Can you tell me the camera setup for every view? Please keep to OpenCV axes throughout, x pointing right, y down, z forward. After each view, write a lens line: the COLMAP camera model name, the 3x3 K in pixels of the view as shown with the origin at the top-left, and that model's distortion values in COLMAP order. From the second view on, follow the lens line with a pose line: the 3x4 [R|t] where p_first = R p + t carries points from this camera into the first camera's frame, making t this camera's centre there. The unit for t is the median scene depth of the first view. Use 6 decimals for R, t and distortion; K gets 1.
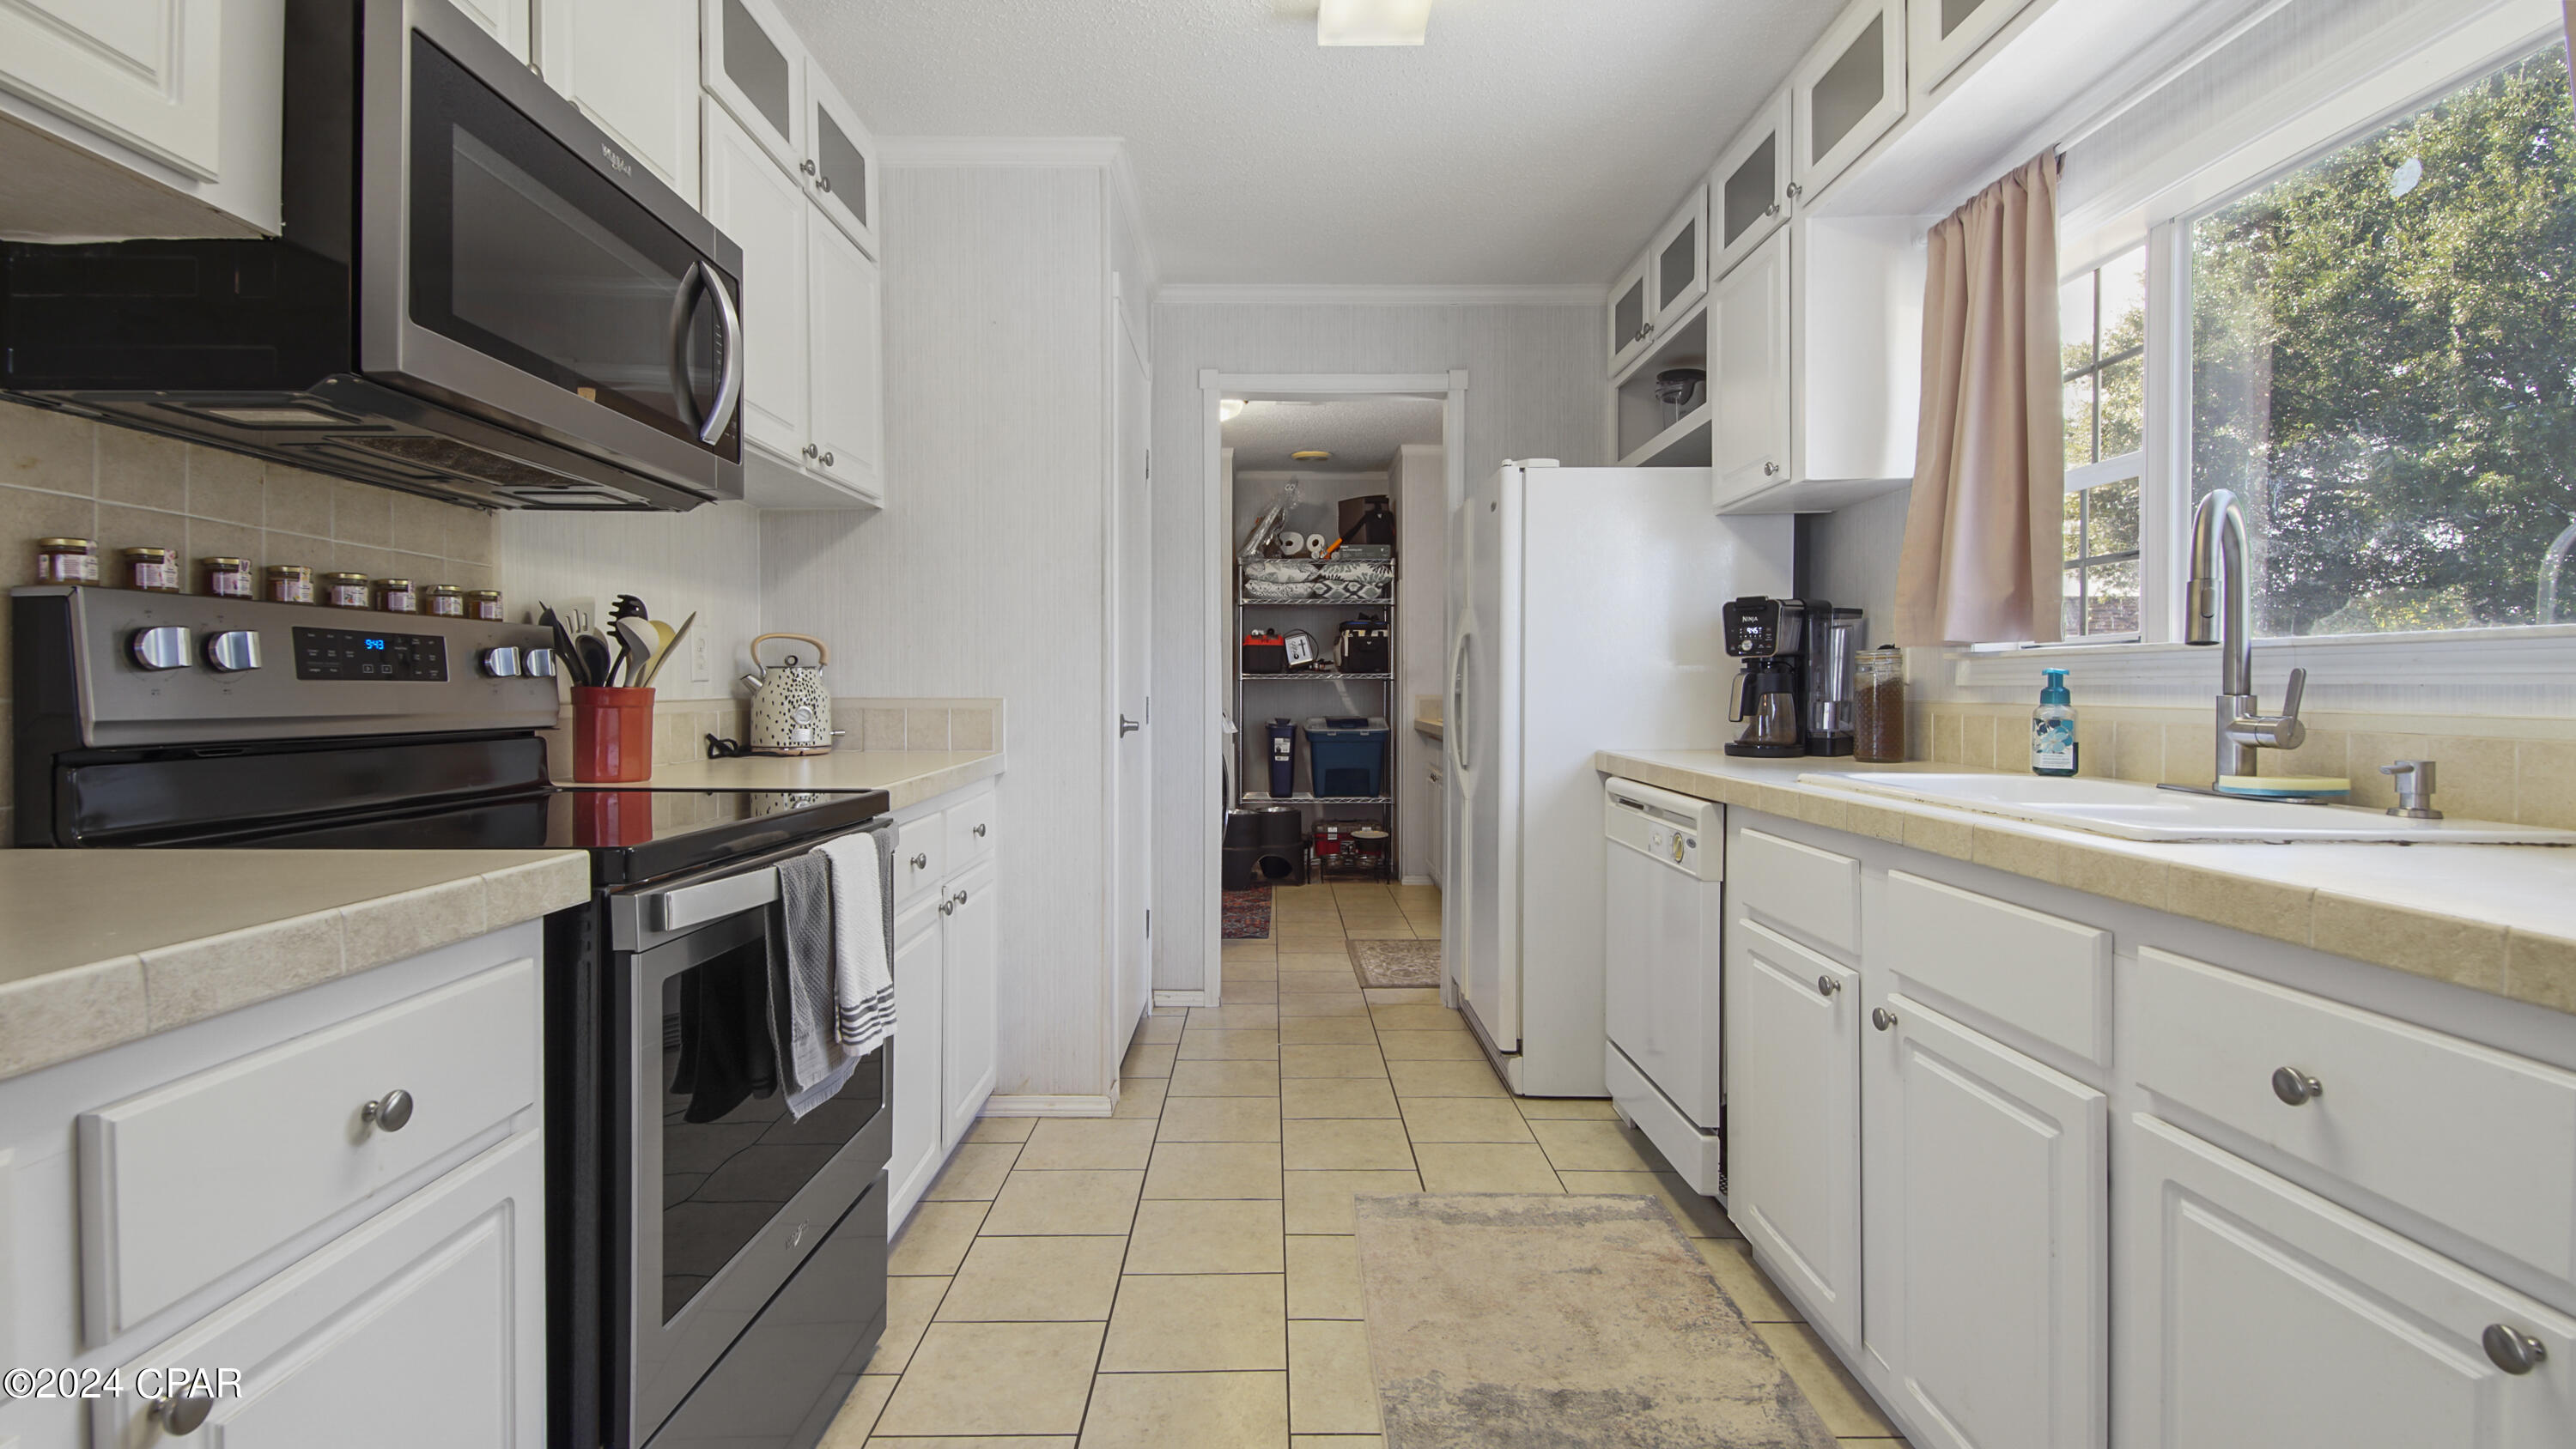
lens RADIAL K [[1025.0, 0, 1293.6], [0, 1025.0, 697.0], [0, 0, 1]] dist [-0.024428, -0.000385]
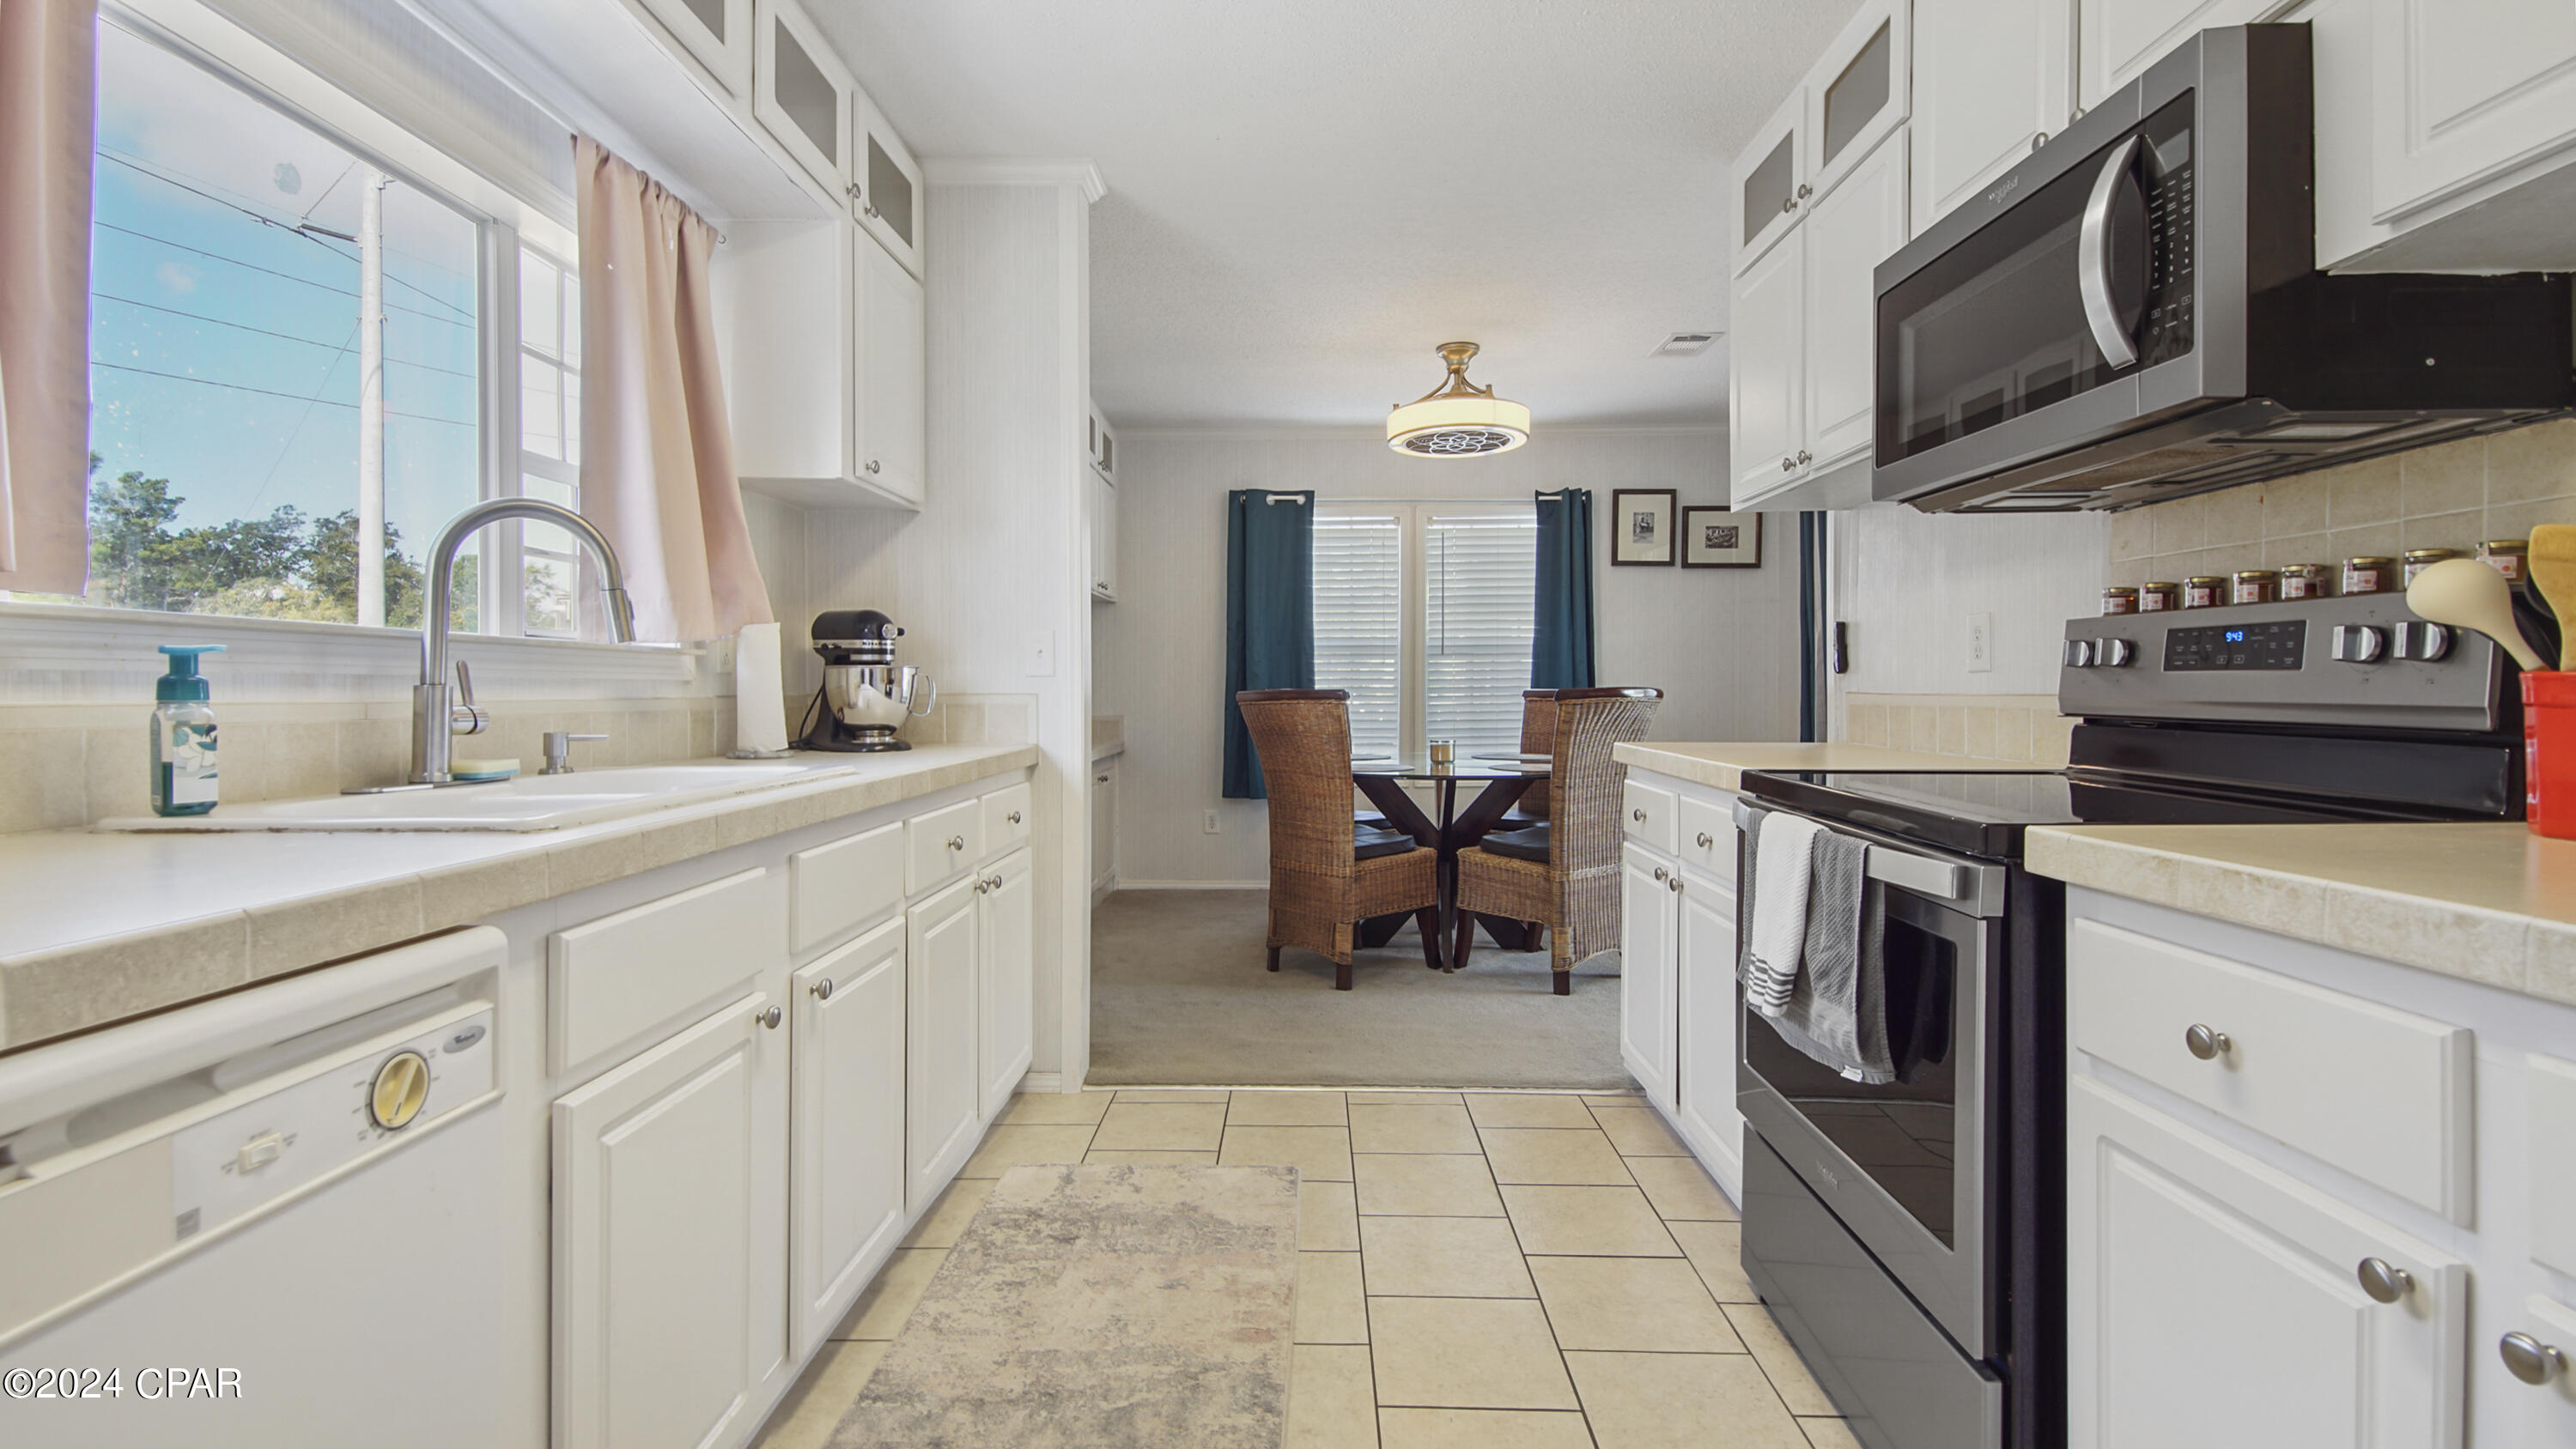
lens RADIAL K [[1025.0, 0, 1293.6], [0, 1025.0, 697.0], [0, 0, 1]] dist [-0.024428, -0.000385]
pose [[-0.999086, 0.000893, 0.042740, 0.041733], [0.001598, 0.999863, 0.016461, -0.006584], [-0.042720, 0.016514, -0.998951, 2.013251]]
